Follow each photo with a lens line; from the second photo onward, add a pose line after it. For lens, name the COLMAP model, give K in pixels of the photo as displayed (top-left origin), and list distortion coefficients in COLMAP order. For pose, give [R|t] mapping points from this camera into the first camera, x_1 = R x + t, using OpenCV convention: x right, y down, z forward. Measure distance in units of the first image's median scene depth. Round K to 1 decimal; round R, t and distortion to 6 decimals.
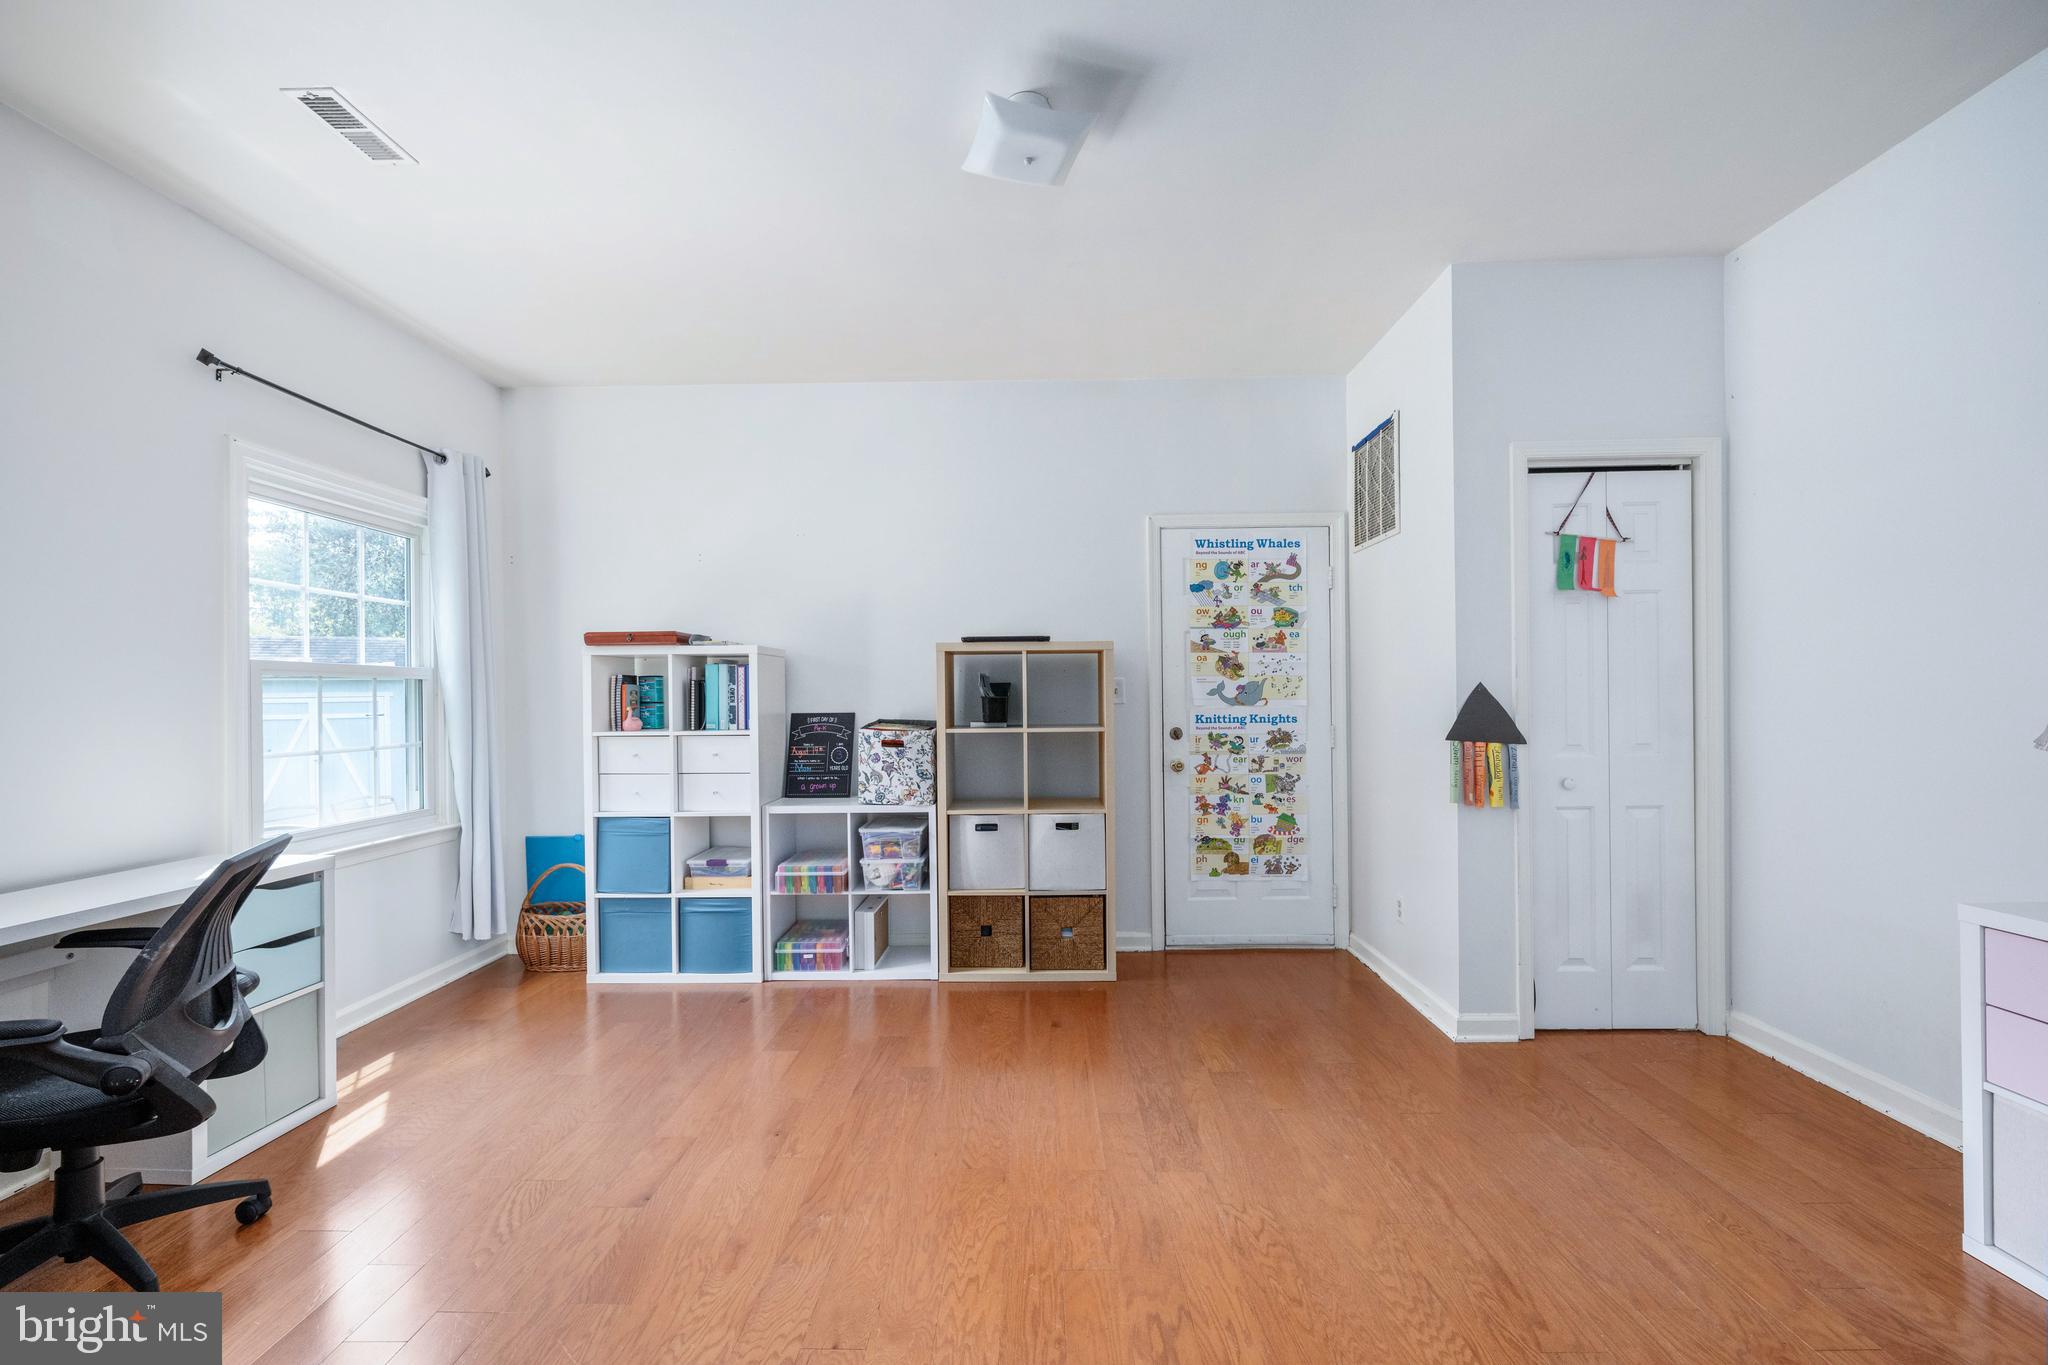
lens RADIAL K [[823.5, 0, 1025.3], [0, 823.5, 693.5], [0, 0, 1]] dist [-0.000326, -0.000029]
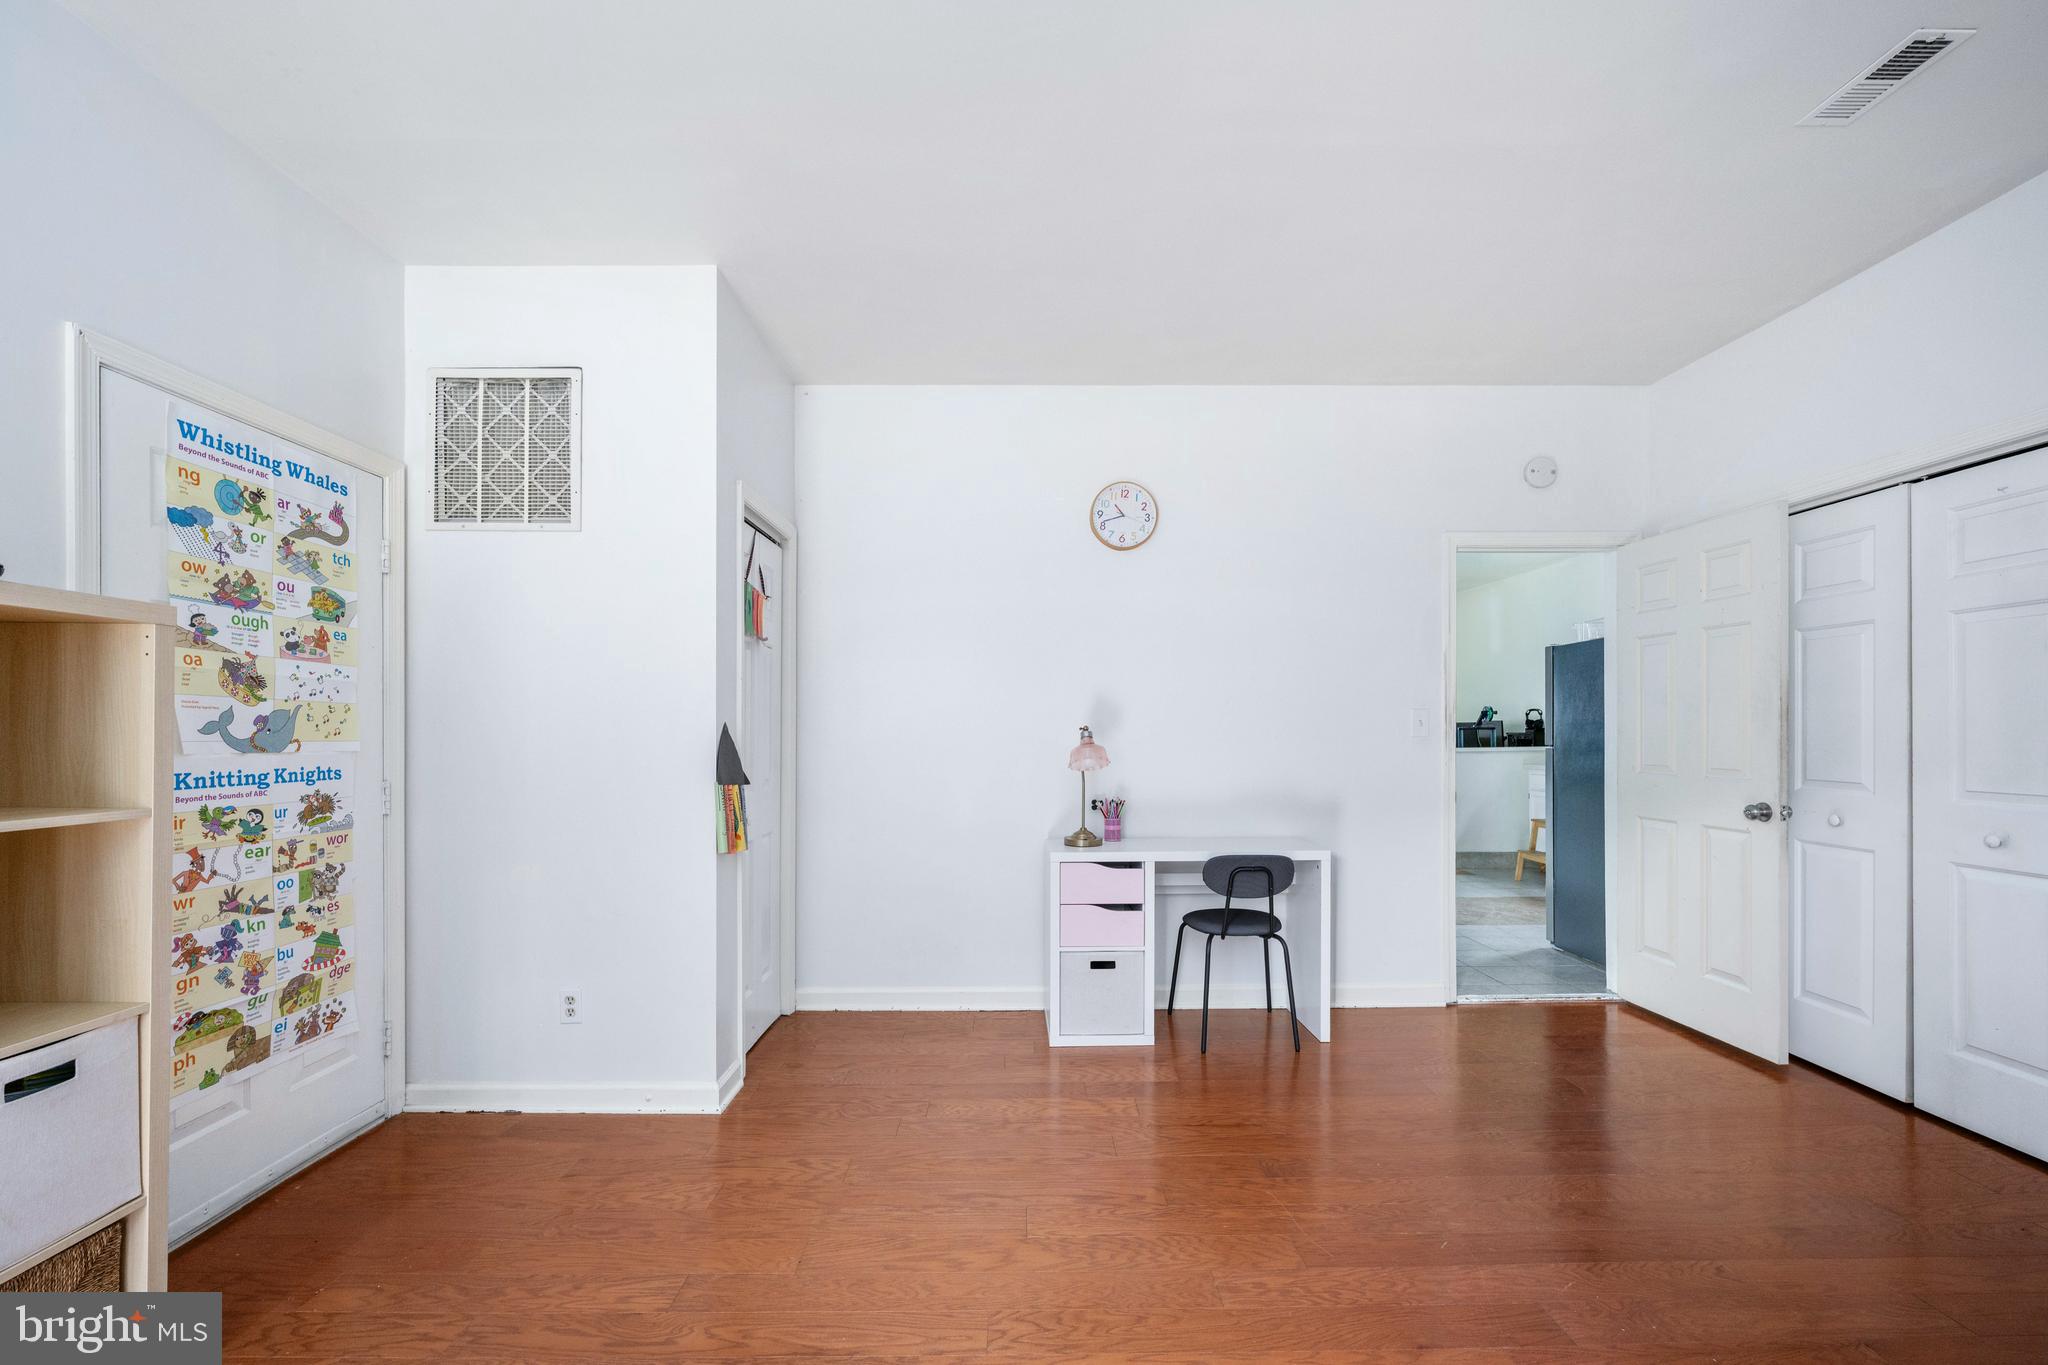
lens RADIAL K [[839.9, 0, 1023.0], [0, 839.9, 730.2], [0, 0, 1]] dist [0.000175, -0.000009]
pose [[-0.029605, 0.011313, 0.999498, -0.312509], [-0.000797, 0.999935, -0.011341, 0.005441], [-0.999561, -0.001132, -0.029594, 0.508984]]
